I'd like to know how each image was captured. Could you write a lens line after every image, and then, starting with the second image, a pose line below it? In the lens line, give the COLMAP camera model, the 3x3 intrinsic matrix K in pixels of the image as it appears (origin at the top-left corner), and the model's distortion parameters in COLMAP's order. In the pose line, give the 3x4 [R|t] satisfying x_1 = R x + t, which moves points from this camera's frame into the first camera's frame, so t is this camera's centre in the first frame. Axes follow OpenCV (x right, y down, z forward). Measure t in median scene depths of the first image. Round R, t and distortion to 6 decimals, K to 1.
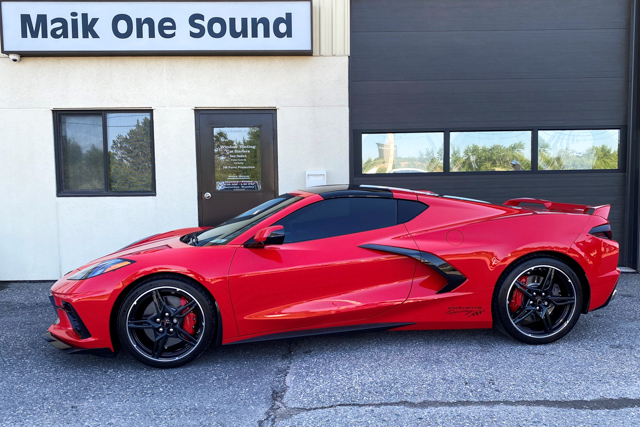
lens RADIAL K [[607.3, 0, 320.0], [0, 607.3, 237.5], [0, 0, 1]] dist [-0.001396, -0.014435]
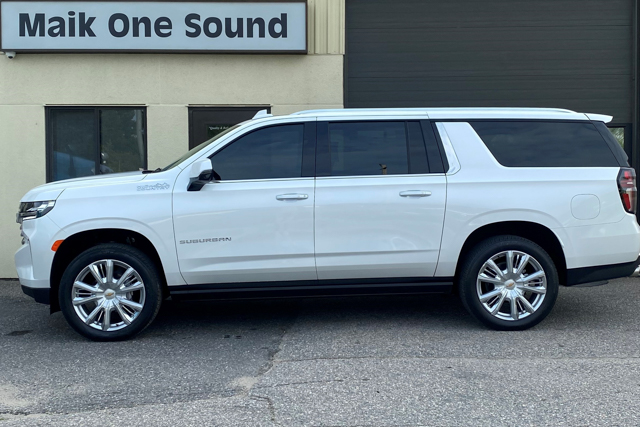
lens RADIAL K [[967.5, 0, 320.7], [0, 967.5, 189.4], [0, 0, 1]] dist [0.038750, -0.171264]
pose [[0.999929, 0.008165, -0.008654, 0.026362], [-0.008662, 0.998217, -0.059058, 0.017171], [0.008157, 0.059129, 0.998217, -0.598172]]
